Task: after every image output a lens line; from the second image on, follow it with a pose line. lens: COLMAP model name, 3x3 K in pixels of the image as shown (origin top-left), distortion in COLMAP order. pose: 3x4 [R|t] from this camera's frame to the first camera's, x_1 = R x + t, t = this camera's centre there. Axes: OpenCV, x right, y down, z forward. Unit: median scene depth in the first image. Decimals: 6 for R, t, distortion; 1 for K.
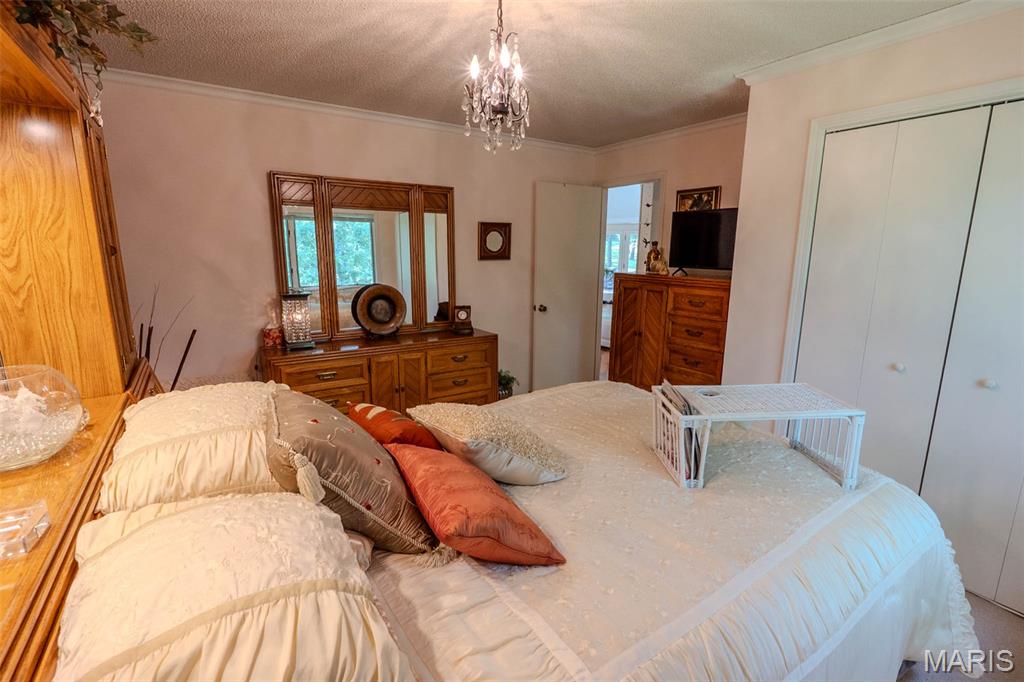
lens RADIAL K [[472.5, 0, 514.0], [0, 472.5, 338.6], [0, 0, 1]] dist [-0.003393, 0.000533]
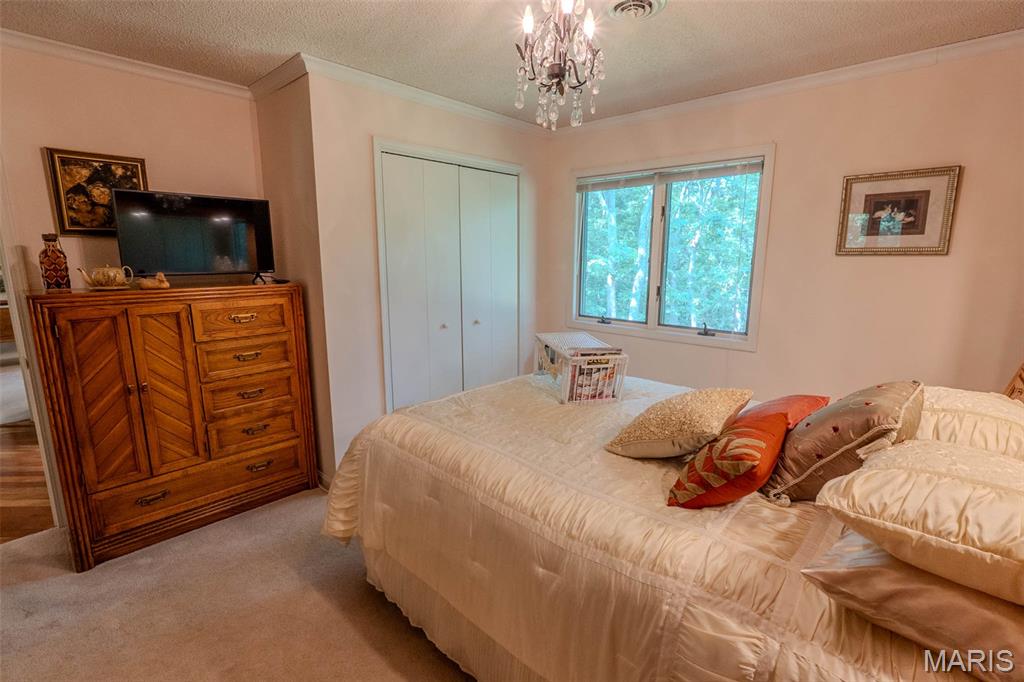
lens RADIAL K [[472.5, 0, 514.0], [0, 472.5, 338.6], [0, 0, 1]] dist [-0.003393, 0.000533]
pose [[-0.242273, -0.190277, 0.951367, -0.446949], [0.176868, 0.955487, 0.236142, -0.141066], [-0.953951, 0.225477, -0.197834, 0.706985]]
